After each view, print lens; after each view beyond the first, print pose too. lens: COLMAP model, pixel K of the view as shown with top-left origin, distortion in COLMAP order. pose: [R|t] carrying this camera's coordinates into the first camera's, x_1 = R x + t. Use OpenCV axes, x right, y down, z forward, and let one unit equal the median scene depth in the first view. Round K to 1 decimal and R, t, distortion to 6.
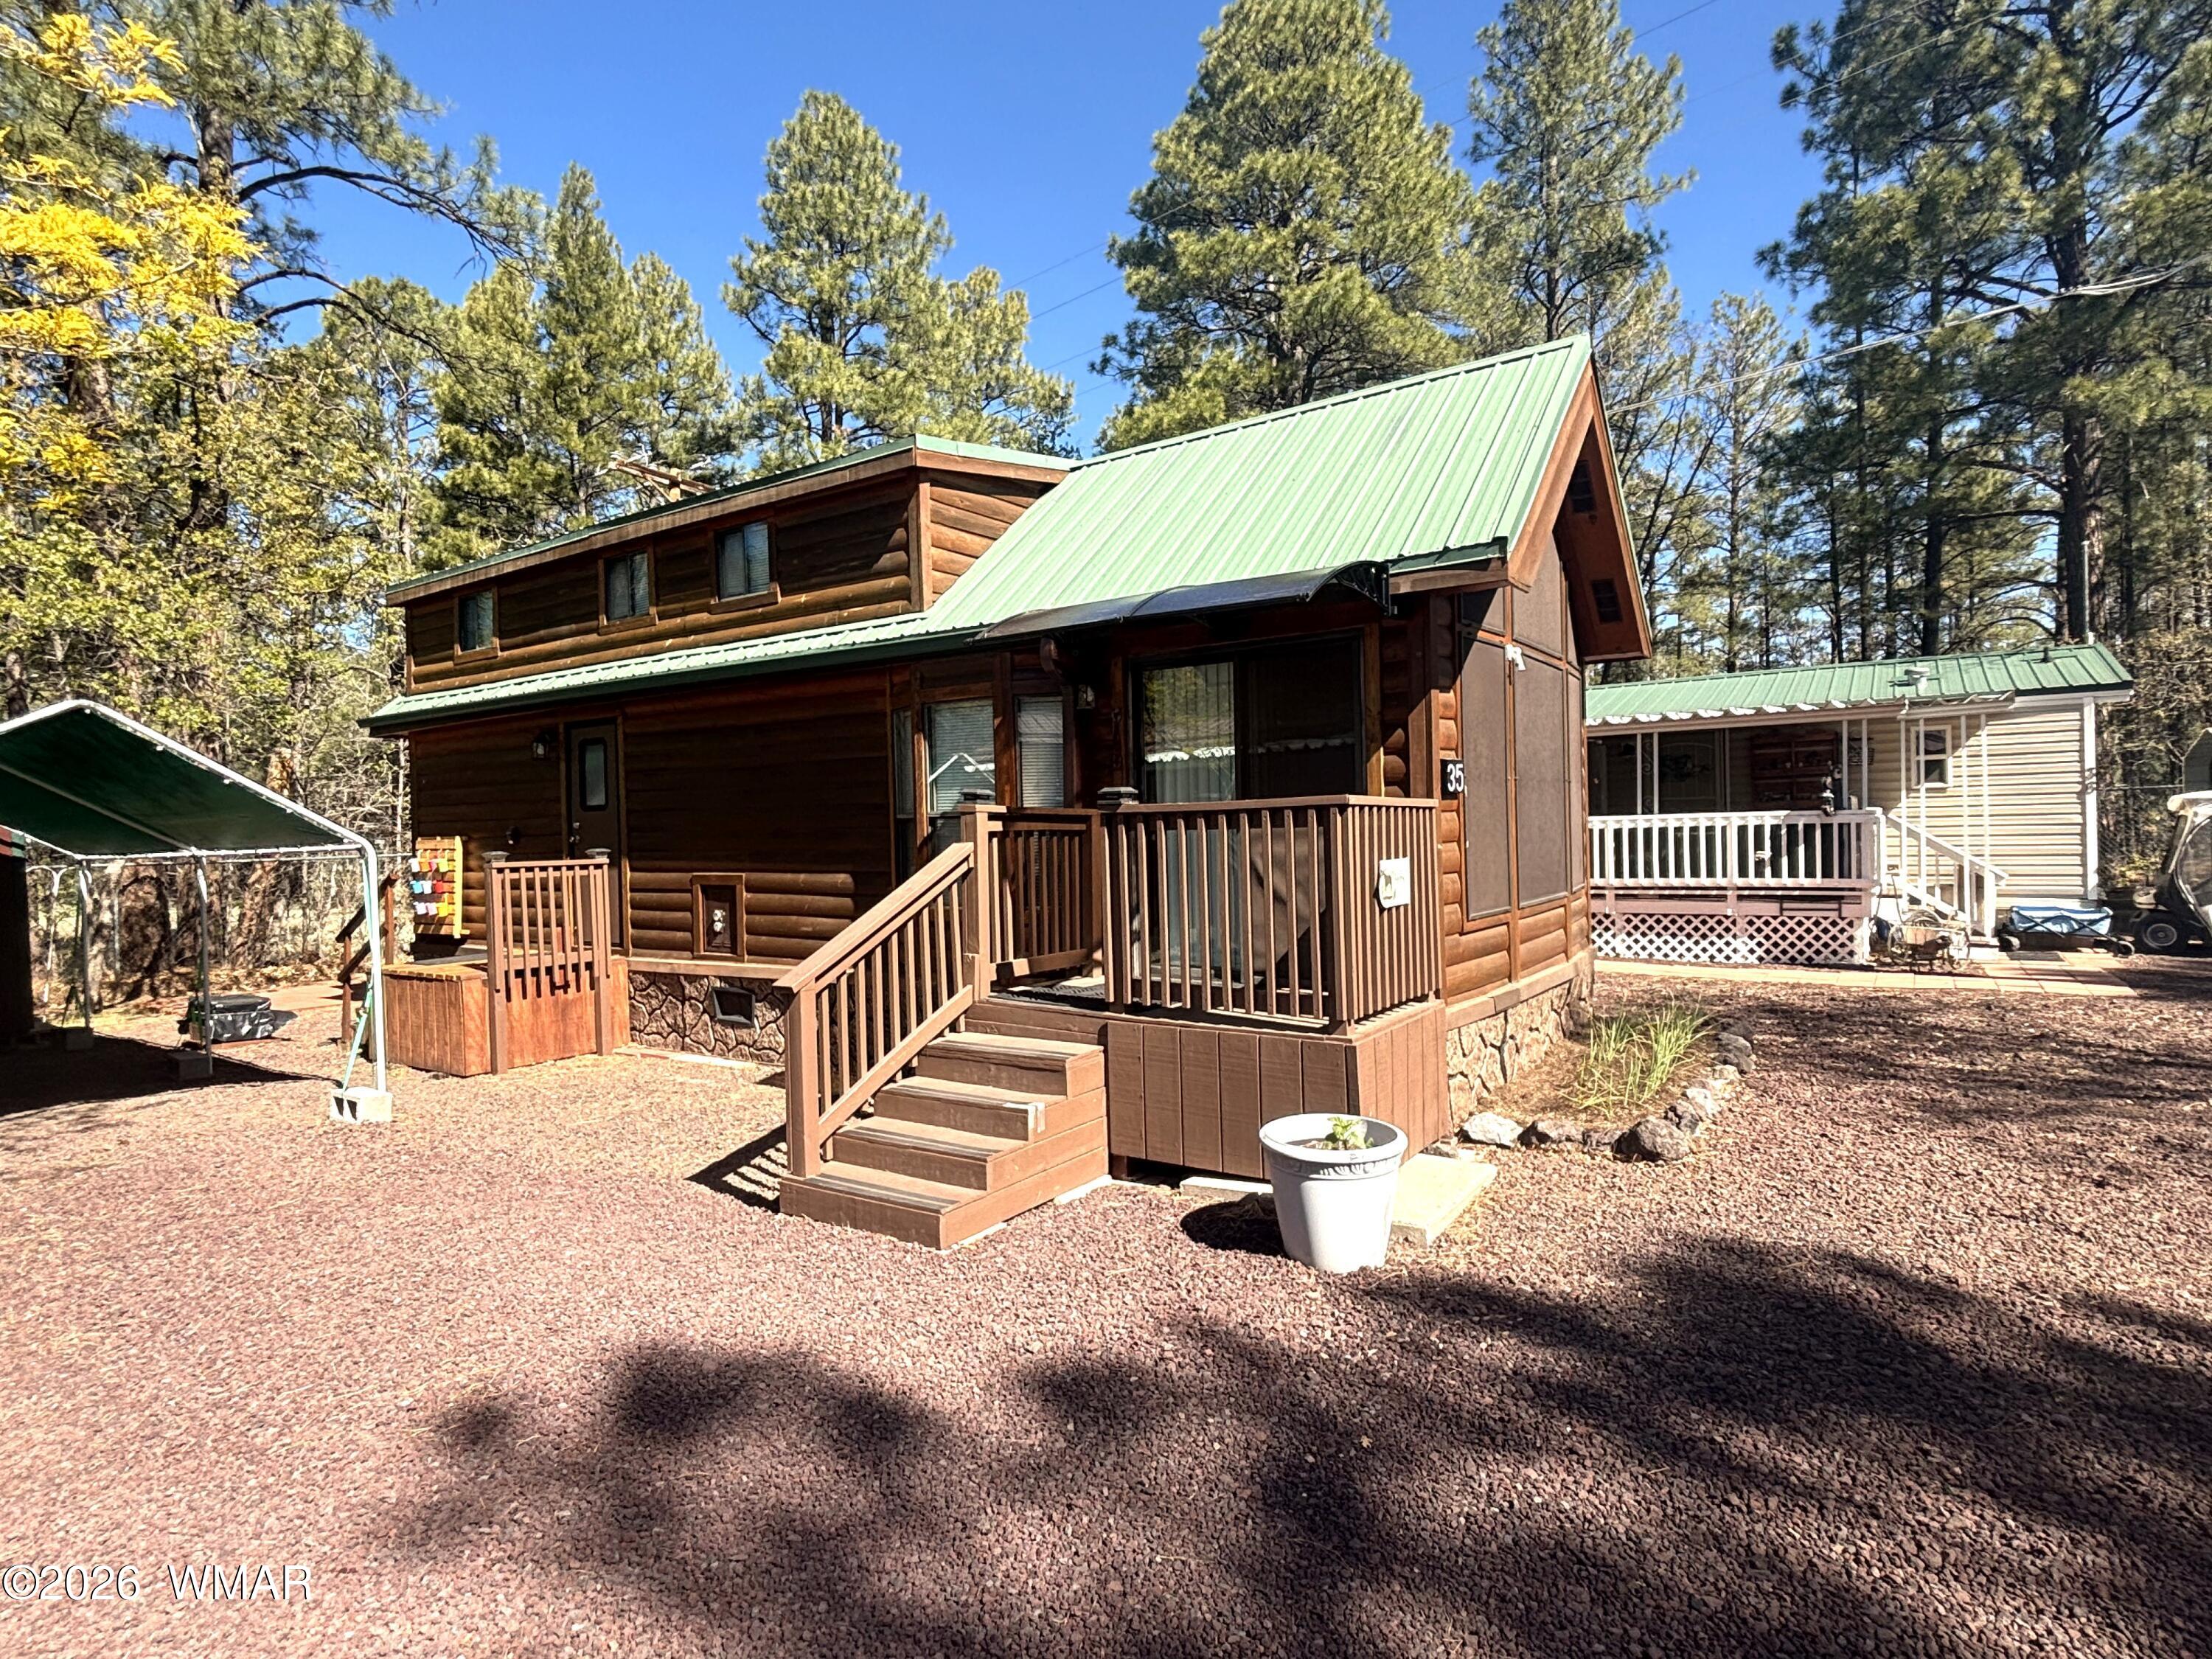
lens RADIAL K [[1174.4, 0, 1112.6], [0, 1174.4, 841.4], [0, 0, 1]] dist [-0.005258, -0.003636]
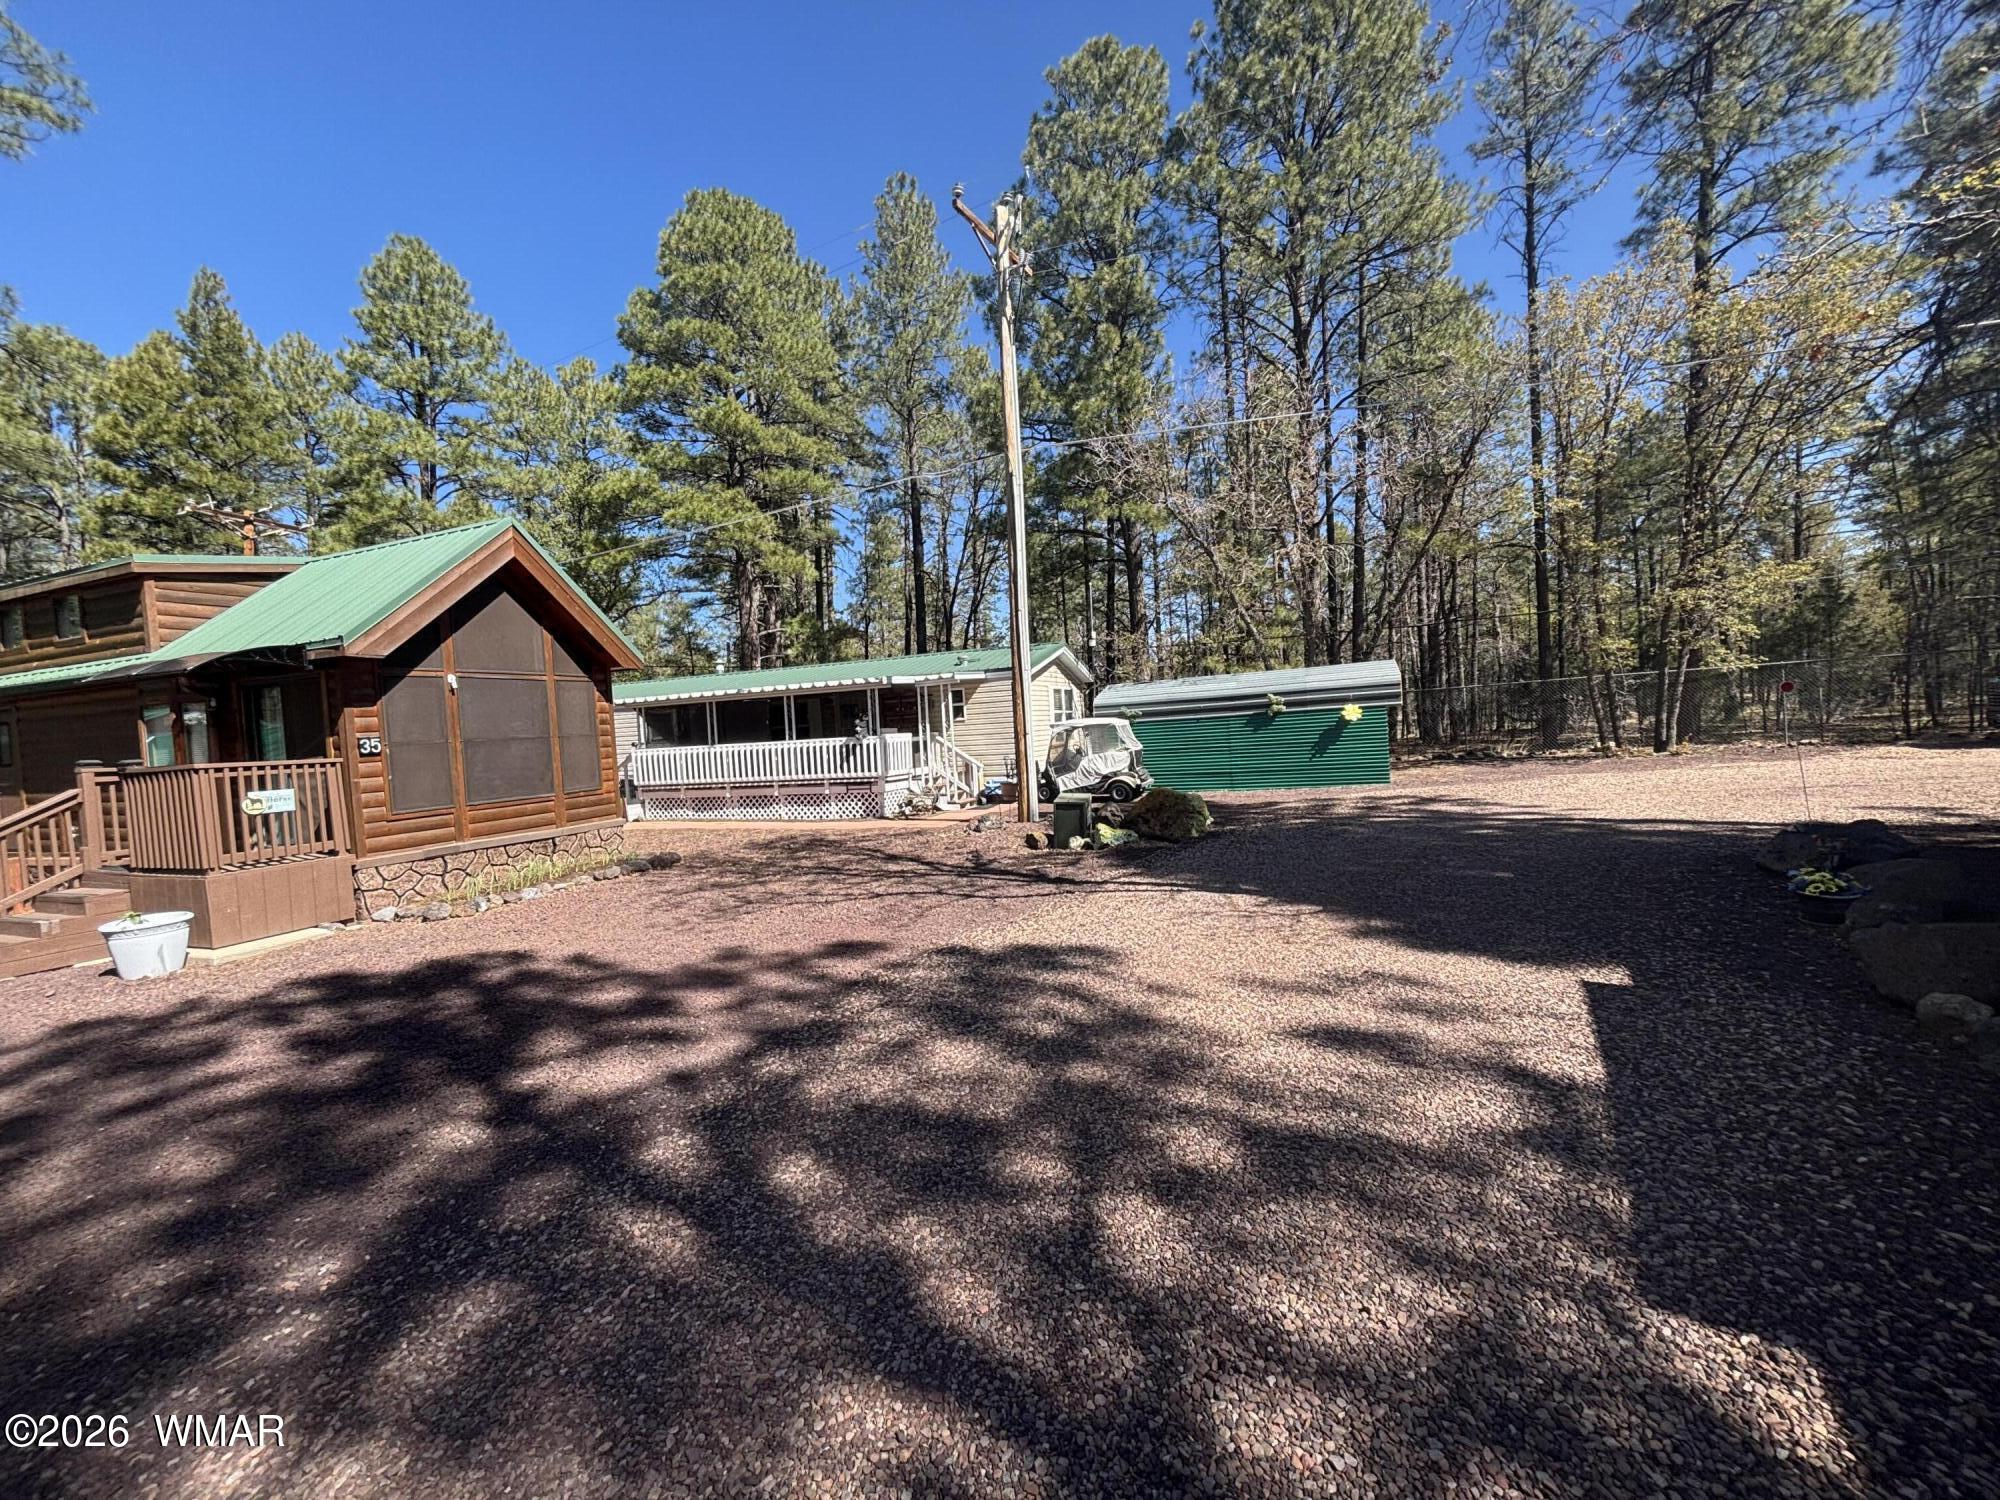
lens RADIAL K [[807.9, 0, 1003.9], [0, 807.9, 758.8], [0, 0, 1]] dist [0.002242, 0.000209]
pose [[0.975154, -0.036933, 0.218426, 0.506925], [0.032053, 0.999152, 0.025843, -0.016116], [-0.219196, -0.018200, 0.975511, -0.297166]]
